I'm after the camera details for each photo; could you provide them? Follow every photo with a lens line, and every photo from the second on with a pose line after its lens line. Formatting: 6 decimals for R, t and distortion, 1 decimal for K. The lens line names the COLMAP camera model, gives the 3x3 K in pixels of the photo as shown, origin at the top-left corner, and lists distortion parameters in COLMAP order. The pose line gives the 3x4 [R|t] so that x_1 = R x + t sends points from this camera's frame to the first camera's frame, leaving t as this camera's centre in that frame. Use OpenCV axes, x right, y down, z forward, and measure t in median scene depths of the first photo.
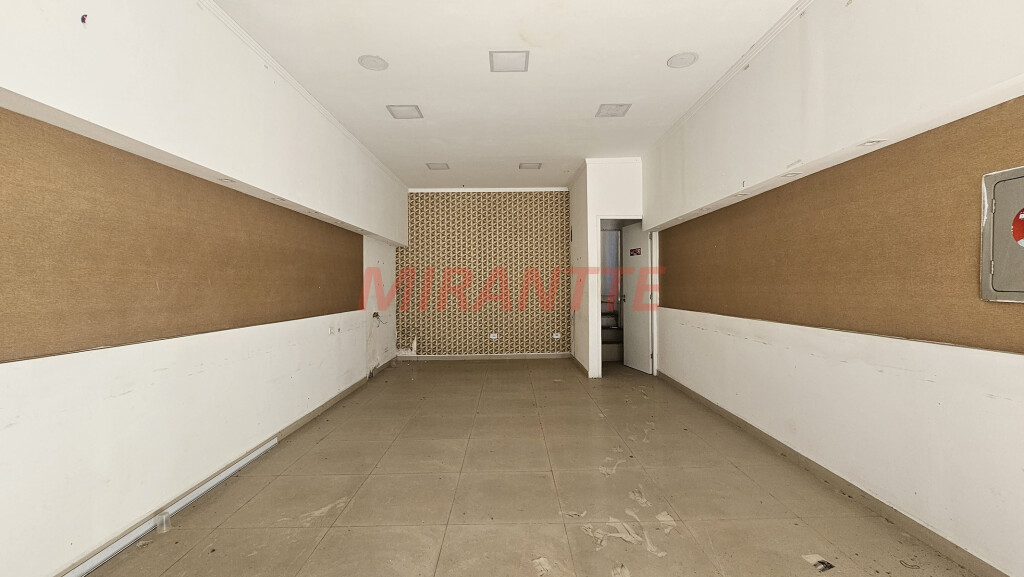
lens RADIAL K [[411.9, 0, 510.3], [0, 411.9, 286.6], [0, 0, 1]] dist [-0.001930, -0.000276]
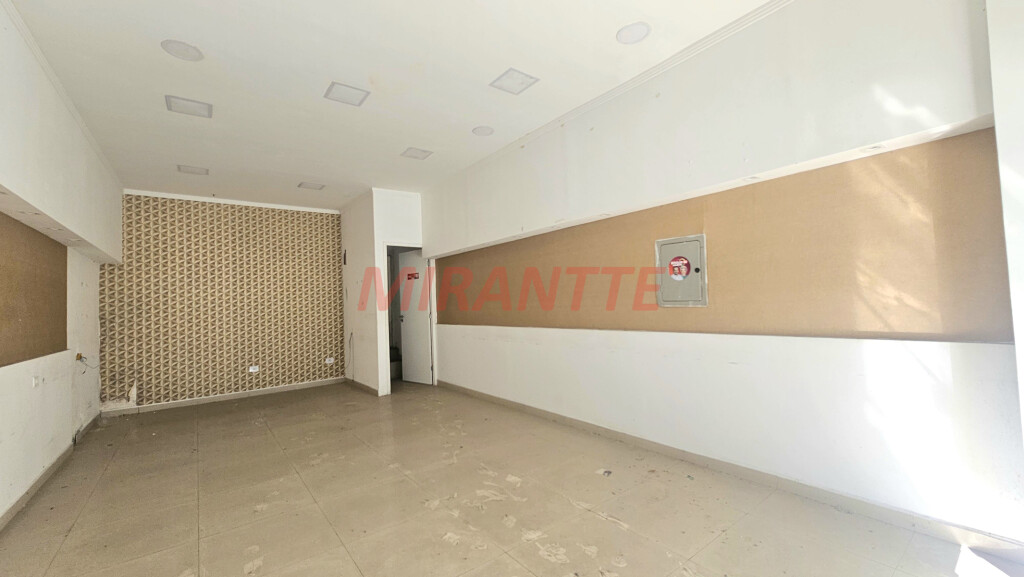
lens RADIAL K [[408.5, 0, 501.2], [0, 408.5, 288.8], [0, 0, 1]] dist [0.000896, -0.000026]
pose [[0.802790, -0.001225, 0.596260, -0.173865], [0.031619, 0.998678, -0.040519, 0.002005], [-0.595422, 0.051381, 0.801768, -0.026058]]
